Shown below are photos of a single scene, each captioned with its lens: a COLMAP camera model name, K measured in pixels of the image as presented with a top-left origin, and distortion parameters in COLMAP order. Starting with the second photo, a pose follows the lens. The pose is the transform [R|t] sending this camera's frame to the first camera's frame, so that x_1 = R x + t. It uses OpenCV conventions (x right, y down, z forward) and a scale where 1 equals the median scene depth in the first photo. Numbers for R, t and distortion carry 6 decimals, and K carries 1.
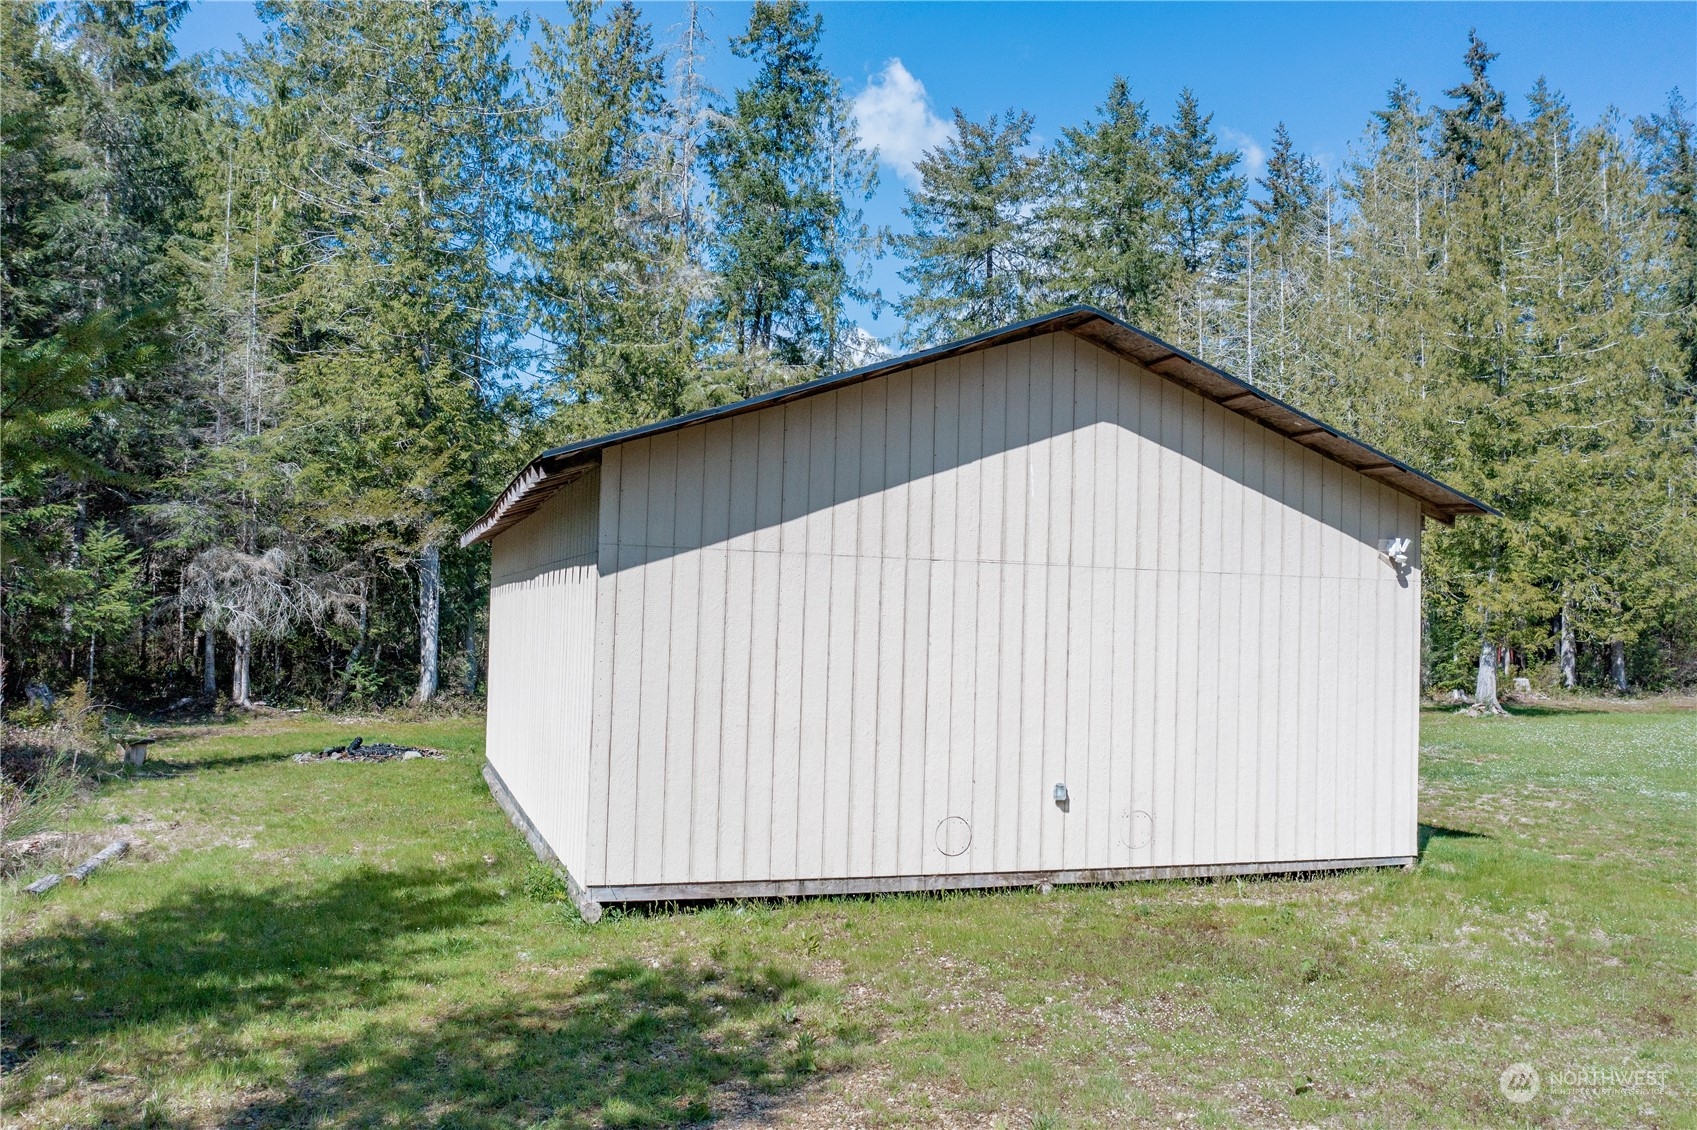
lens RADIAL K [[1371.6, 0, 840.5], [0, 1371.6, 565.1], [0, 0, 1]] dist [-0.009471, 0.004775]
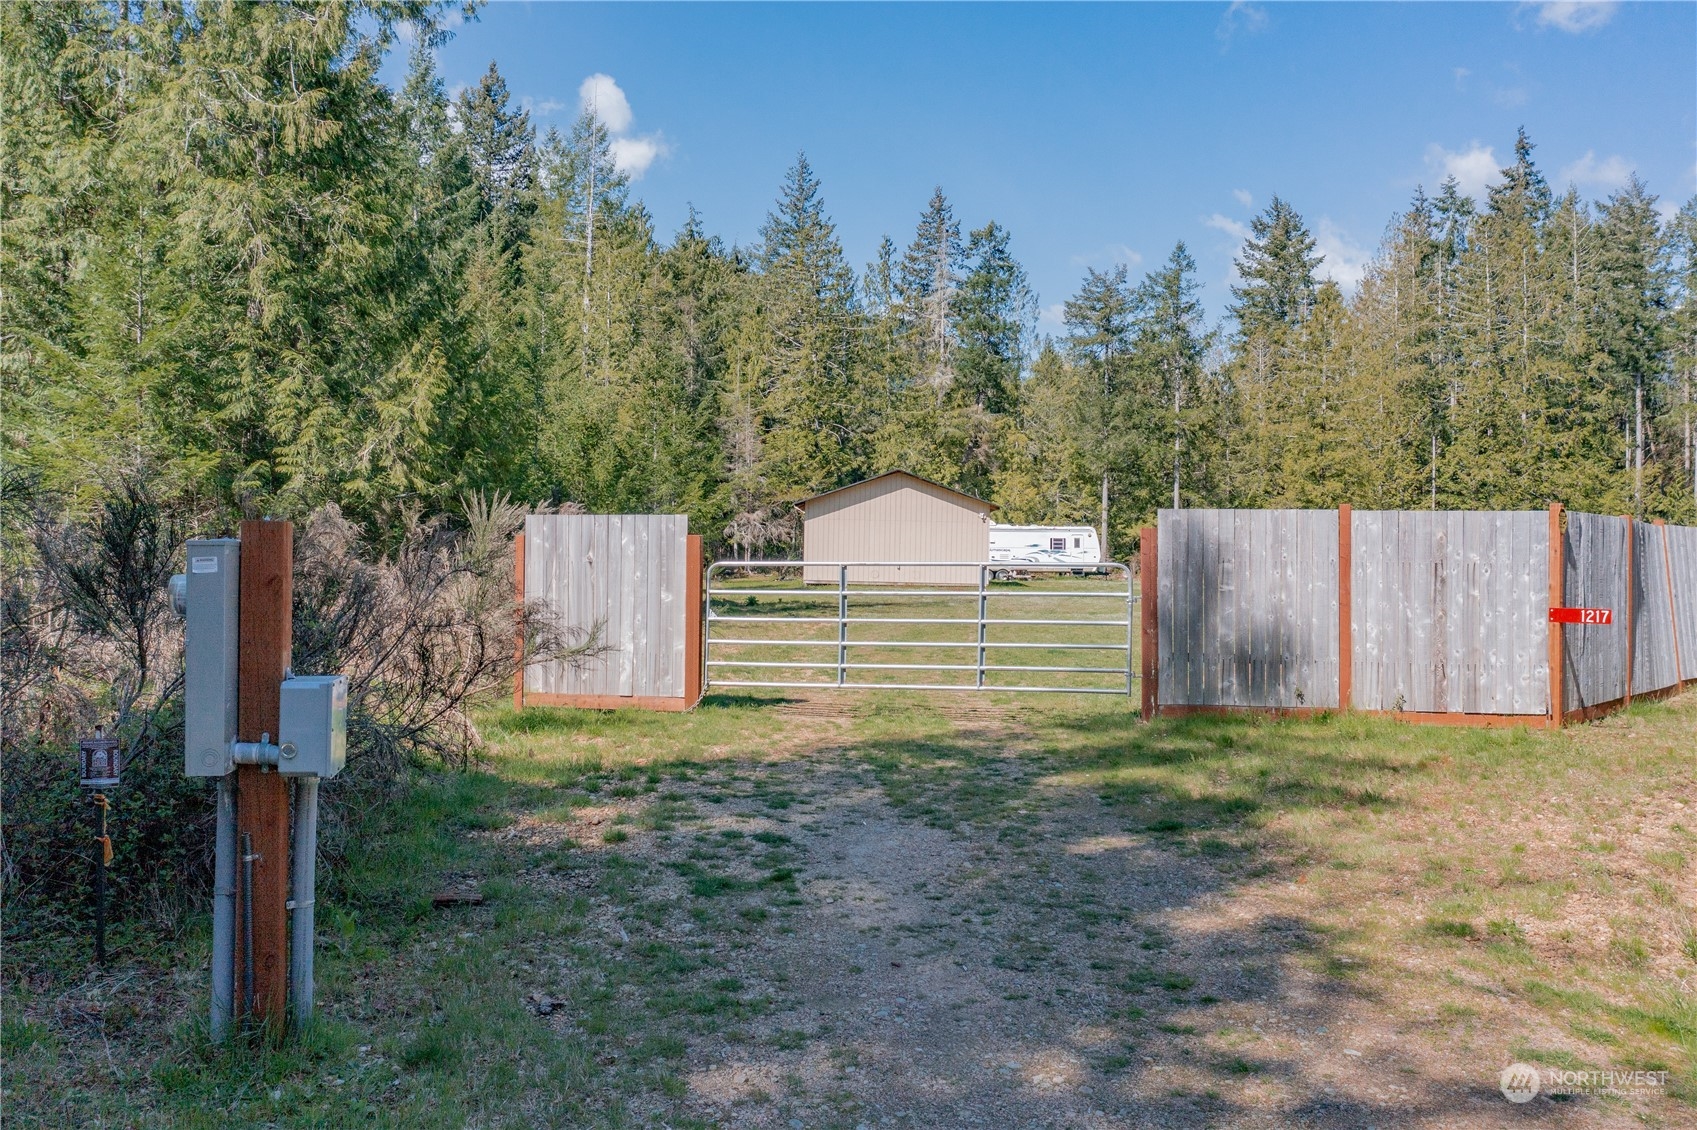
lens RADIAL K [[1371.6, 0, 849.2], [0, 1371.6, 559.1], [0, 0, 1]] dist [-0.009471, 0.004775]
pose [[0.943765, -0.013718, -0.330333, 1.335684], [0.025965, 0.999128, 0.032693, -0.005064], [0.329597, -0.039432, 0.943298, -3.081413]]
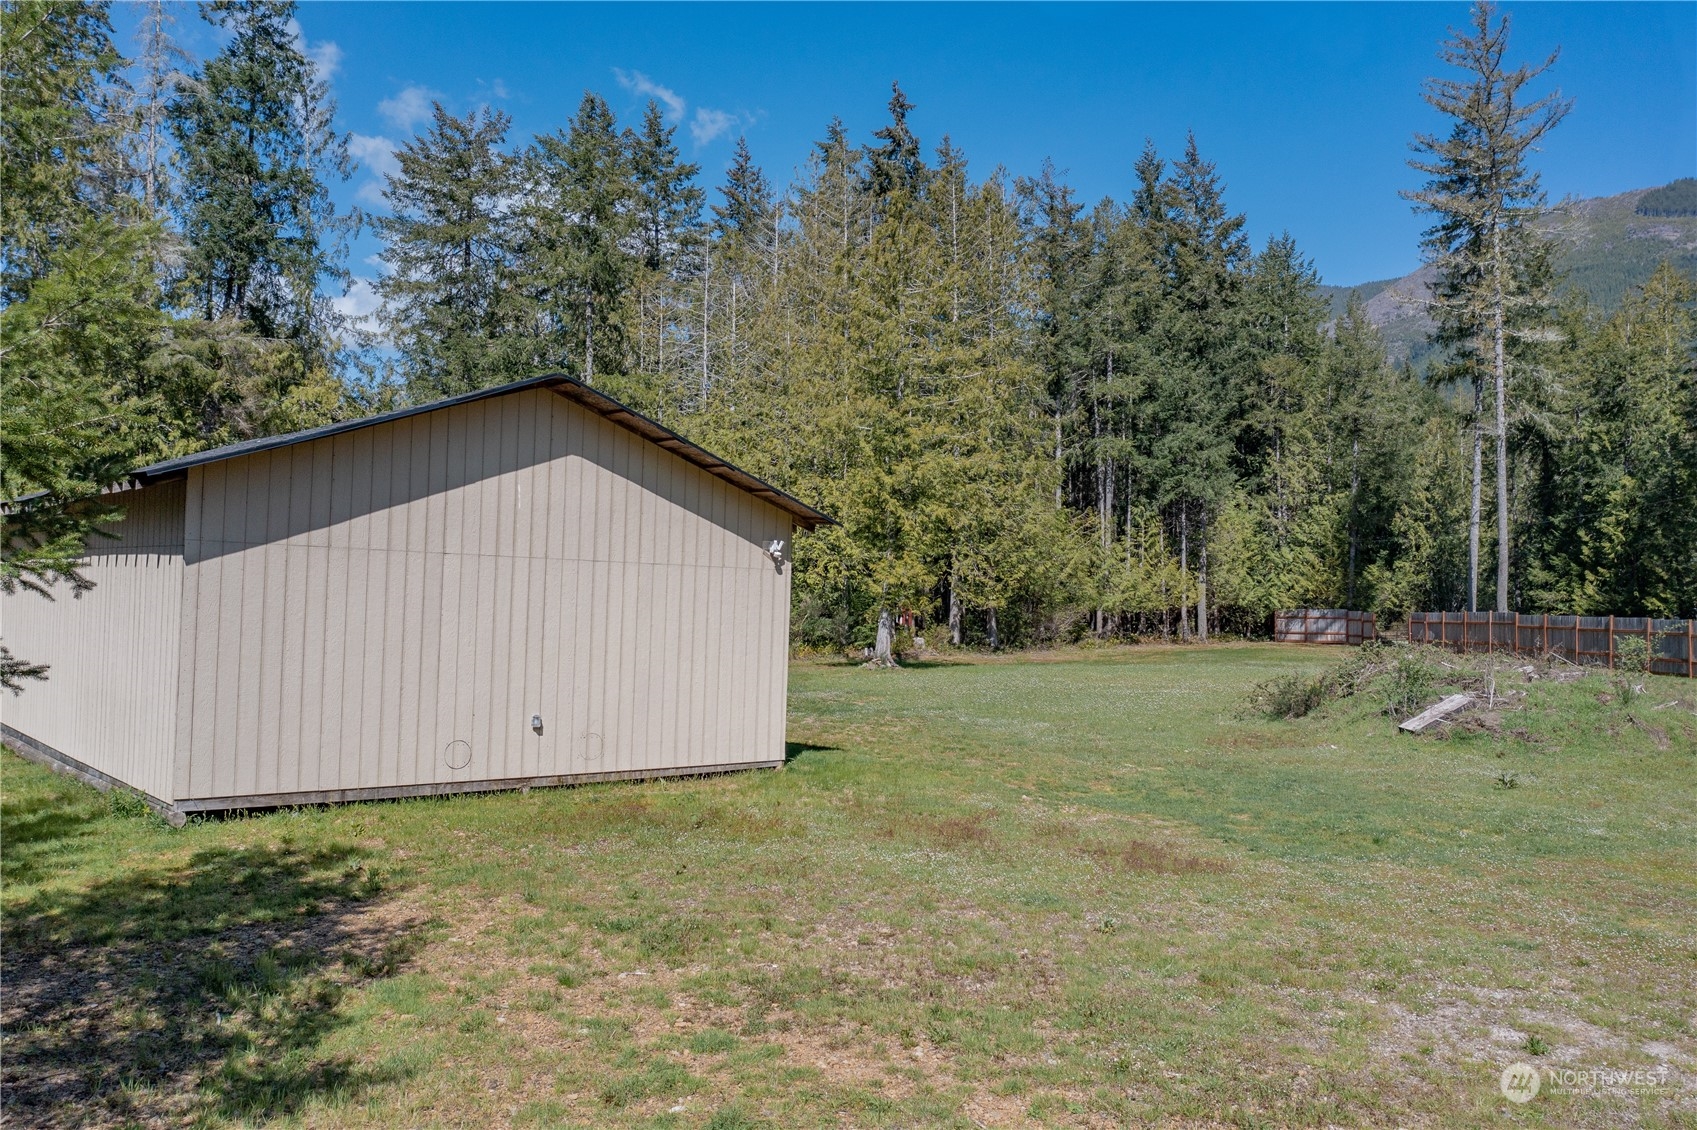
lens RADIAL K [[1371.6, 0, 857.8], [0, 1371.6, 568.9], [0, 0, 1]] dist [-0.009471, 0.004775]
pose [[0.922050, 0.009417, 0.386957, -0.070268], [-0.020464, 0.999492, 0.024437, -0.026238], [-0.386530, -0.030451, 0.921774, -0.359302]]
